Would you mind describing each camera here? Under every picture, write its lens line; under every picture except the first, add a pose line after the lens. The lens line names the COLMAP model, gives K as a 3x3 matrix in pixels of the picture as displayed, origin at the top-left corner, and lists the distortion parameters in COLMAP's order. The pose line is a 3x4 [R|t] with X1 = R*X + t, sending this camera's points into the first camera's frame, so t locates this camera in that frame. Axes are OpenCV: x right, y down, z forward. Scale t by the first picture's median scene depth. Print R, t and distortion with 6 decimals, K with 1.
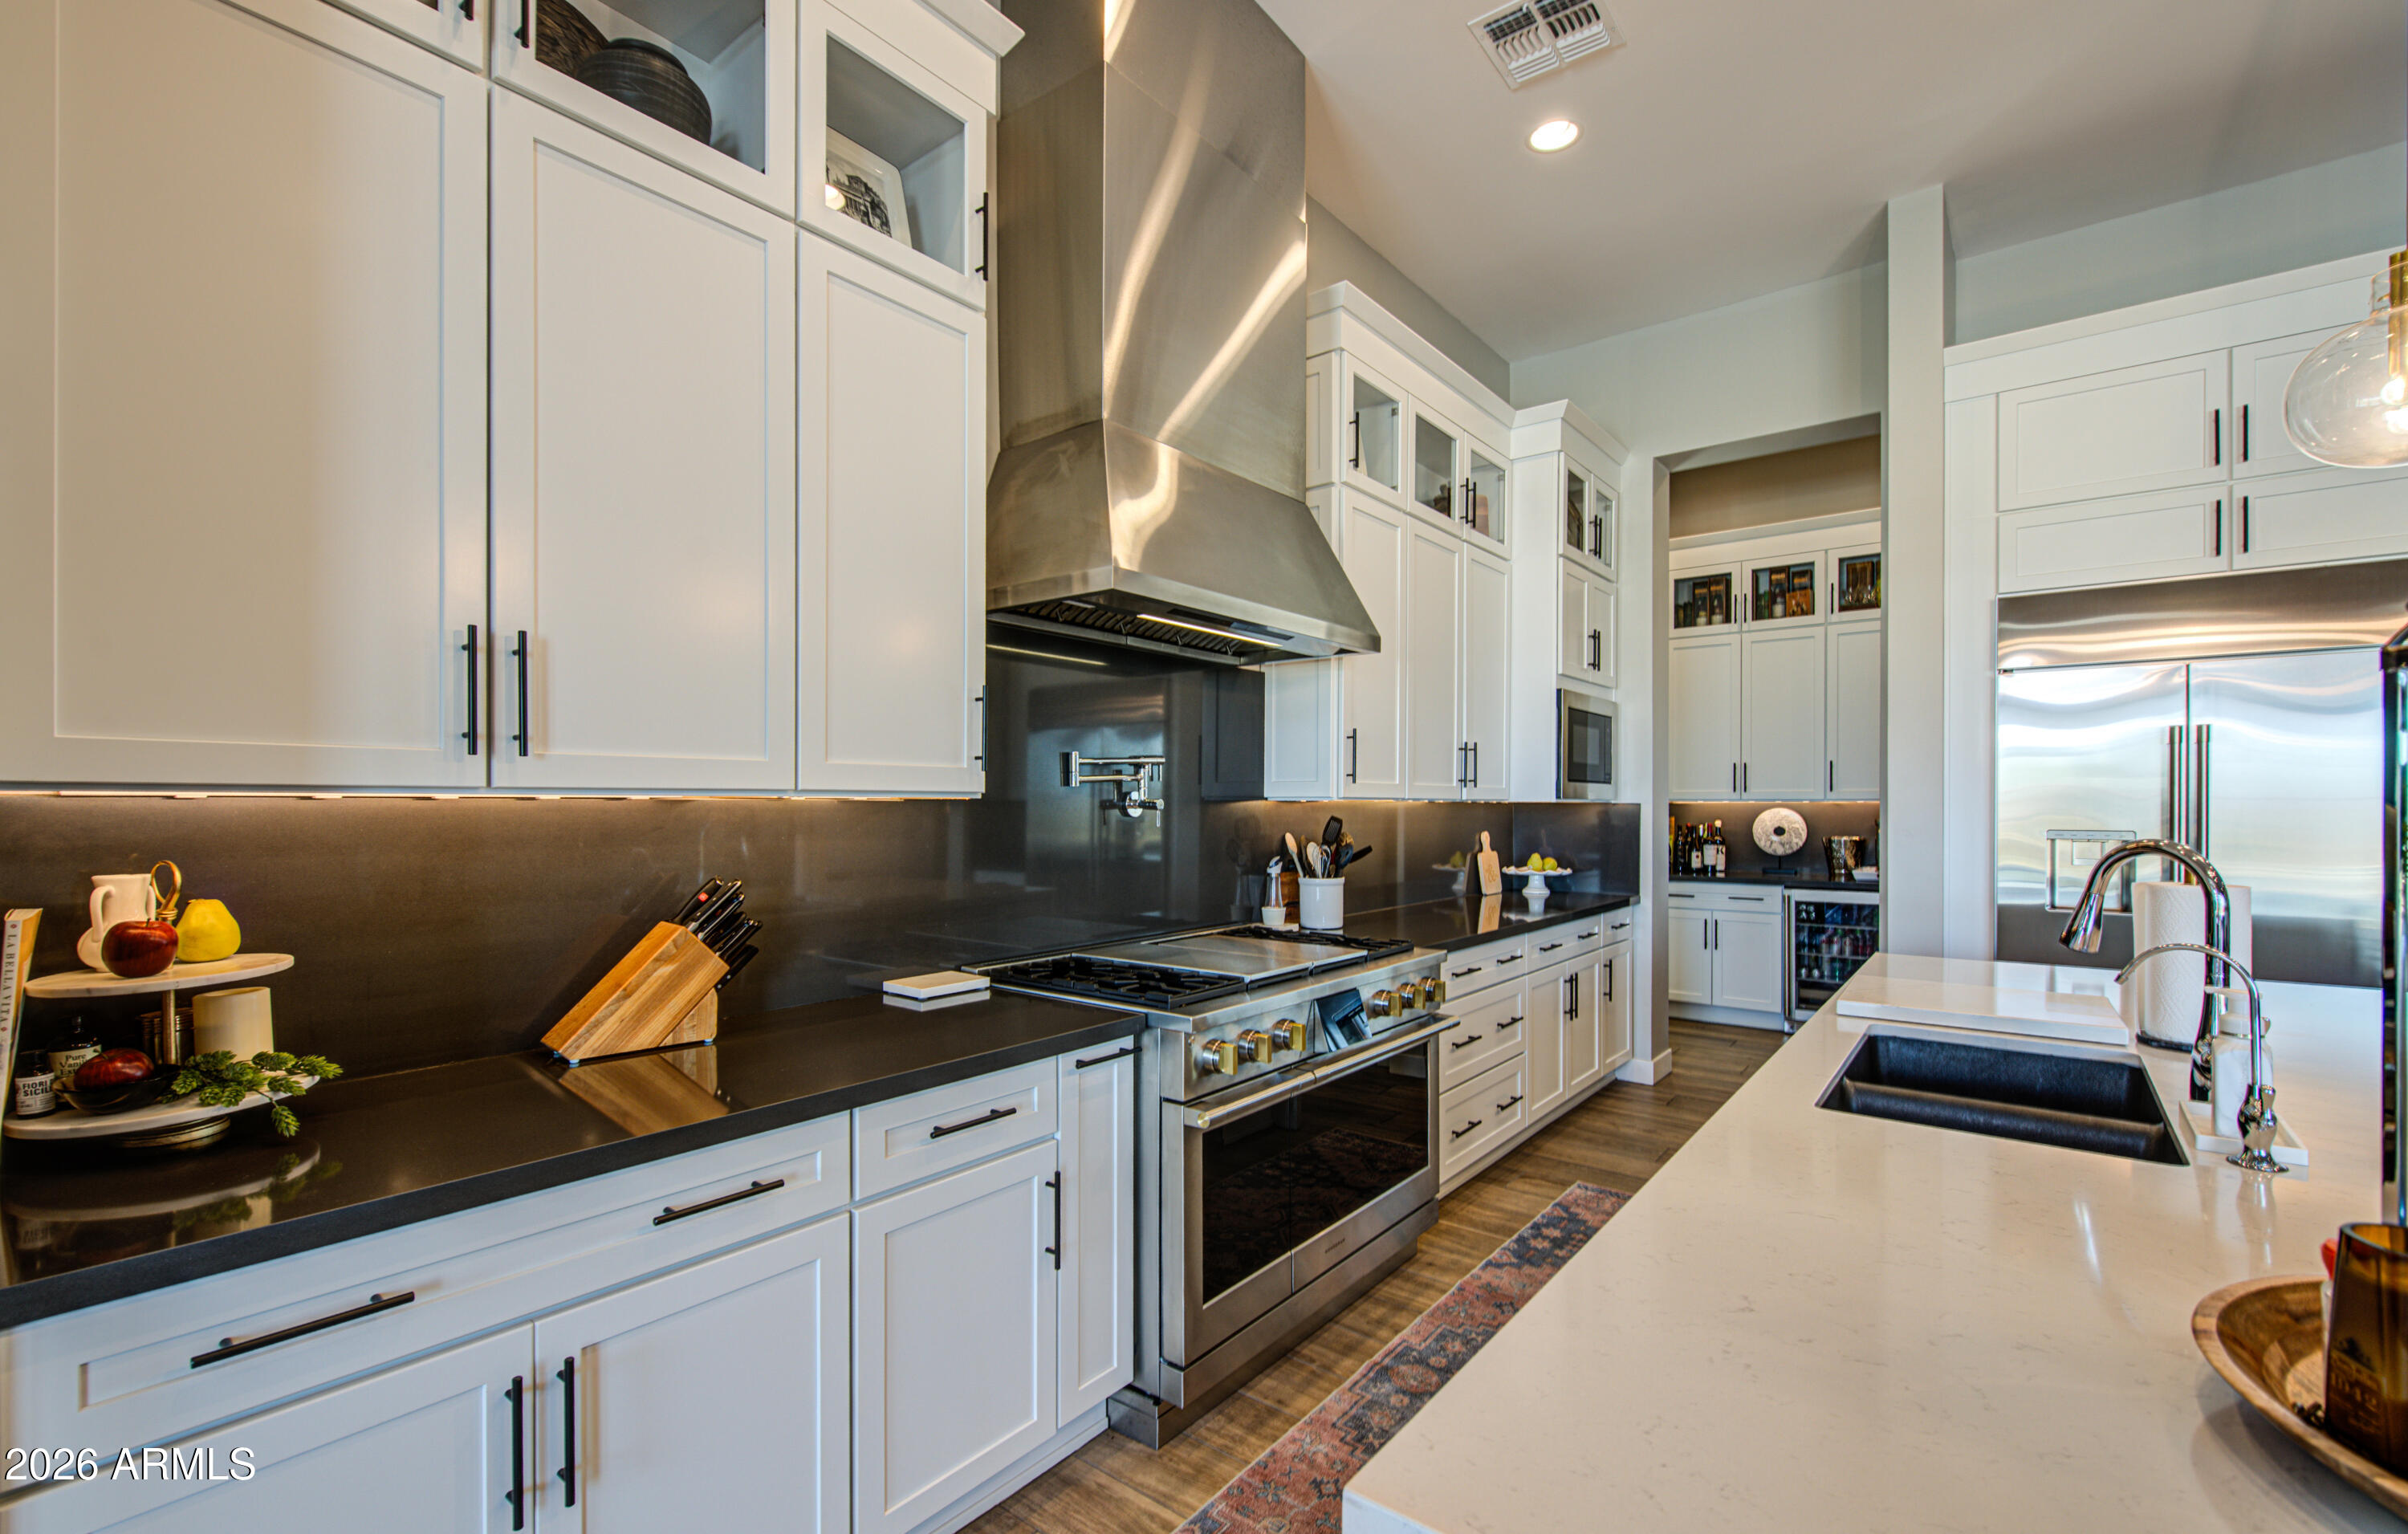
lens RADIAL K [[1022.5, 0, 1199.9], [0, 1022.5, 814.9], [0, 0, 1]] dist [0.001194, 0.000095]
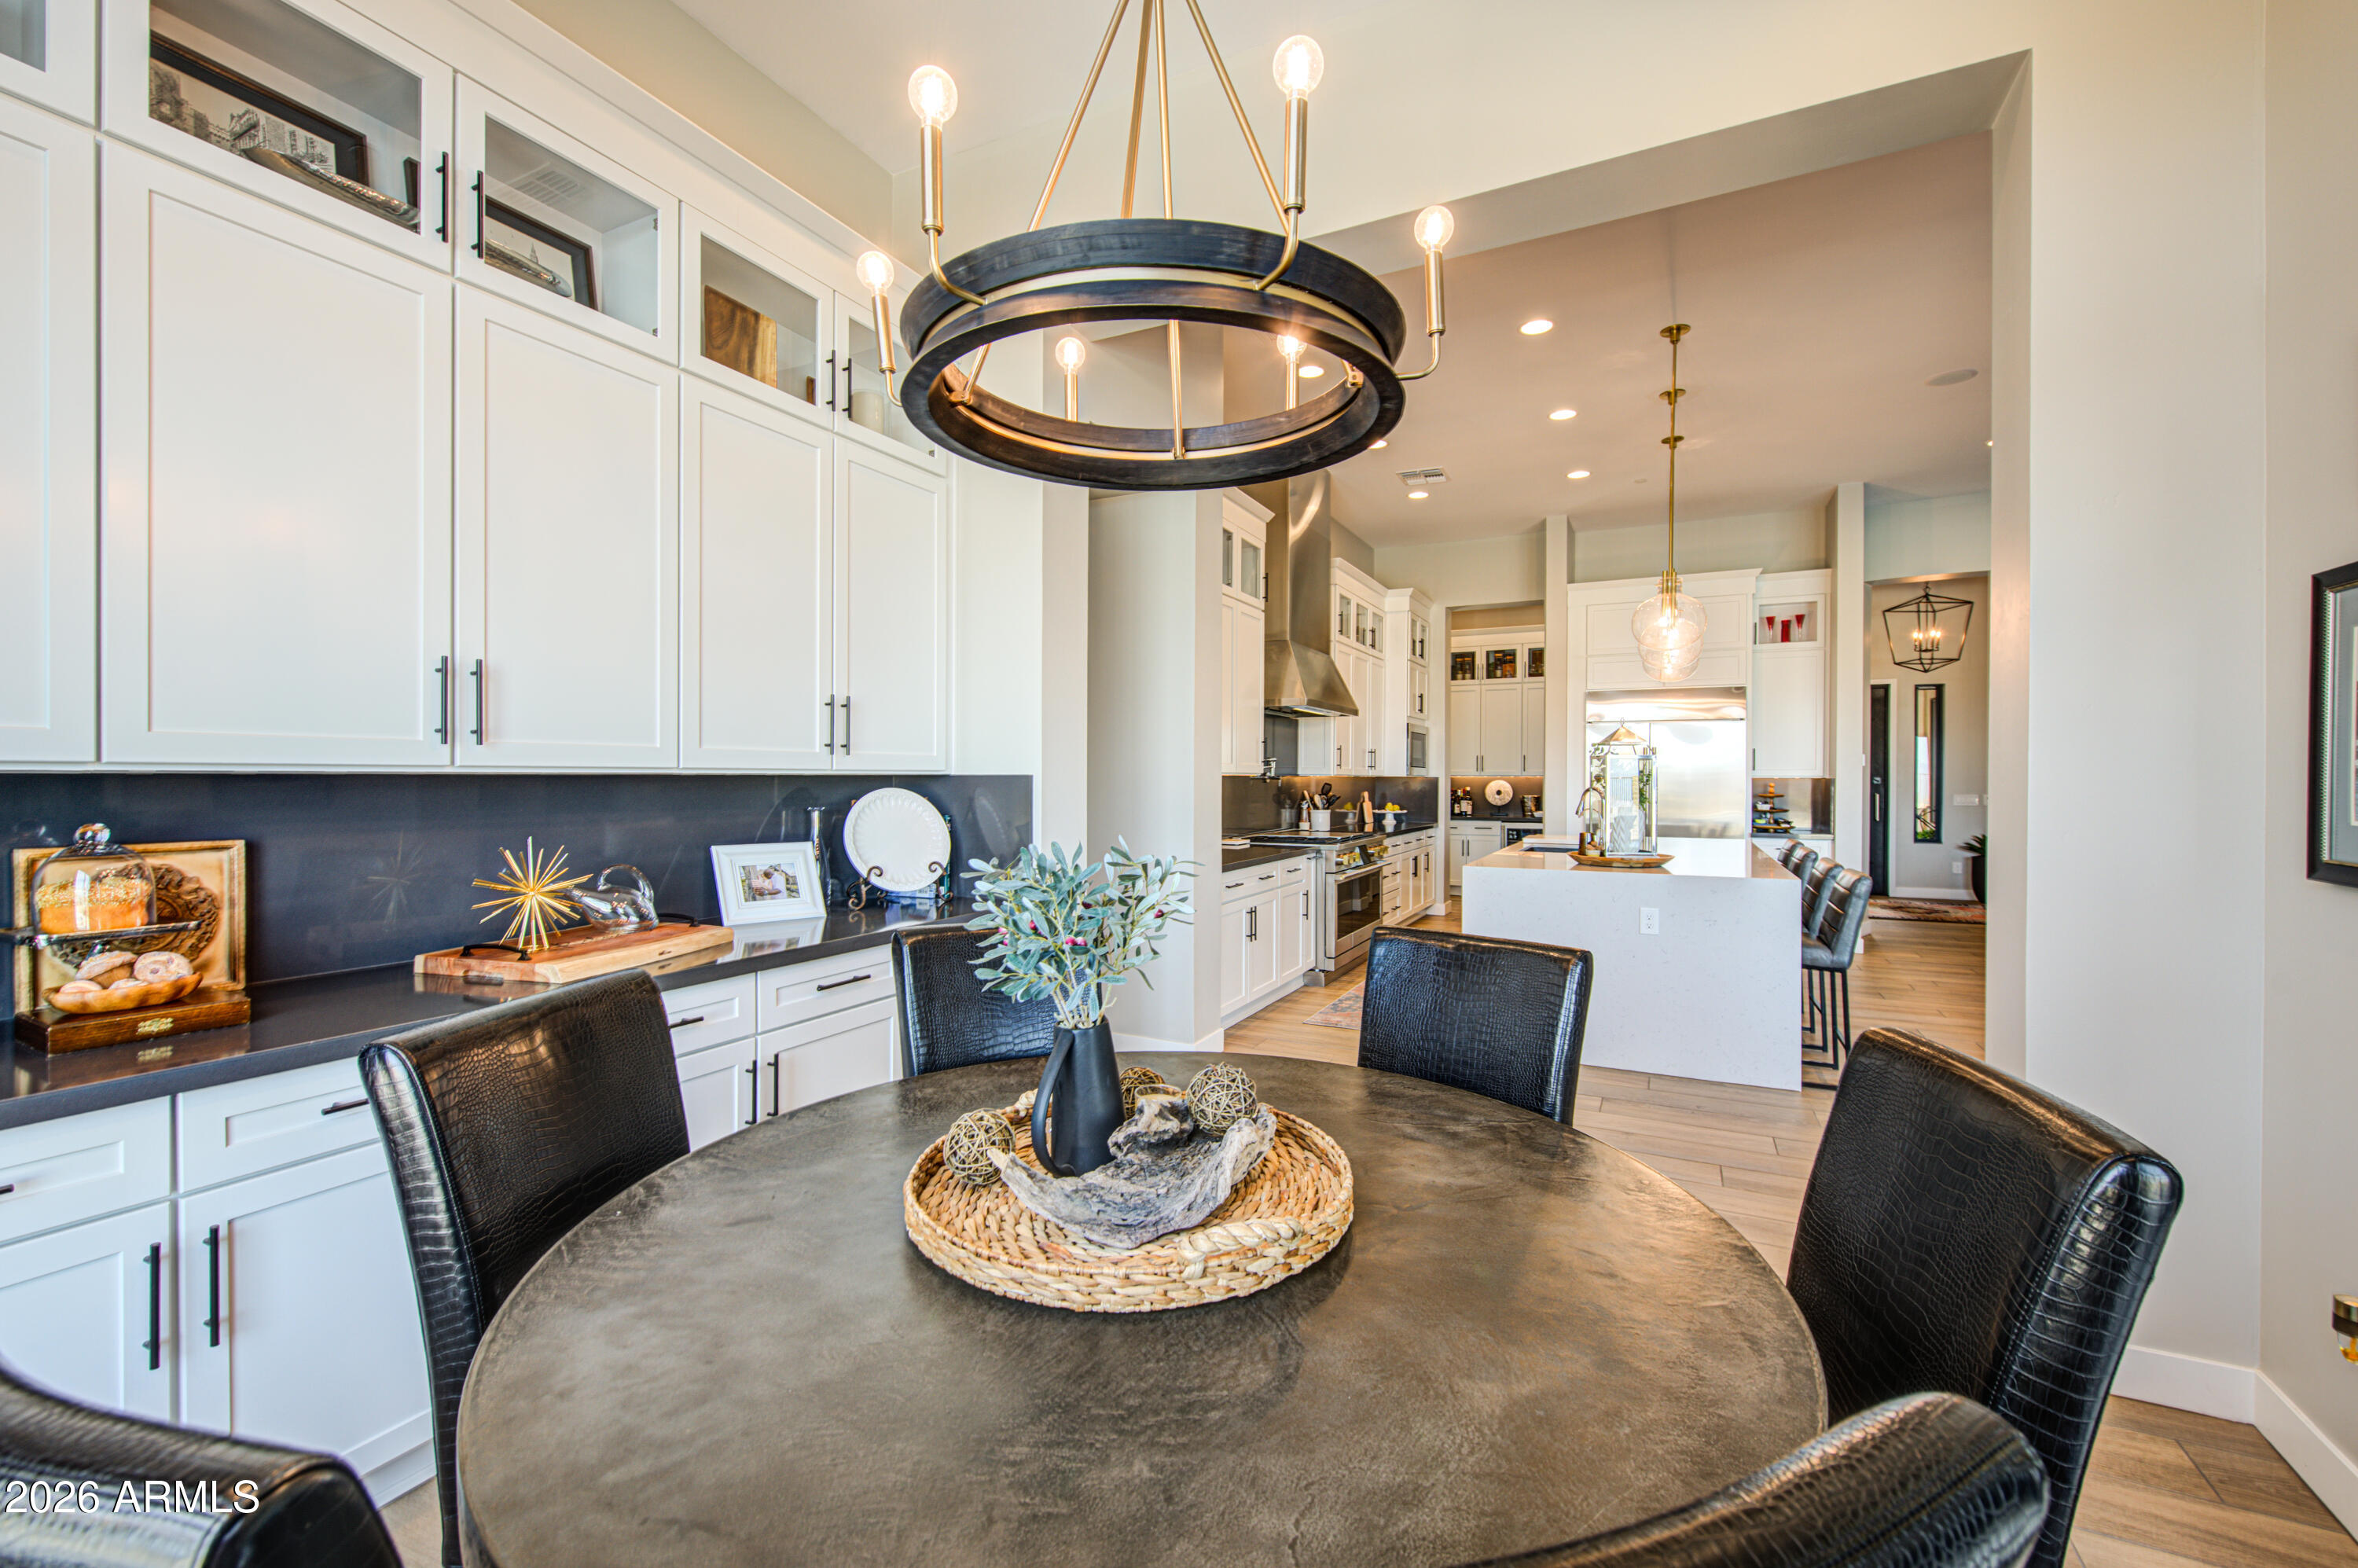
lens RADIAL K [[979.1, 0, 1179.0], [0, 979.1, 784.0], [0, 0, 1]] dist [-0.000320, 0.000014]
pose [[0.977523, 0.002780, 0.210809, -0.478191], [-0.002515, 0.999996, -0.001525, 0.005860], [-0.210812, 0.000961, 0.977526, -0.782033]]
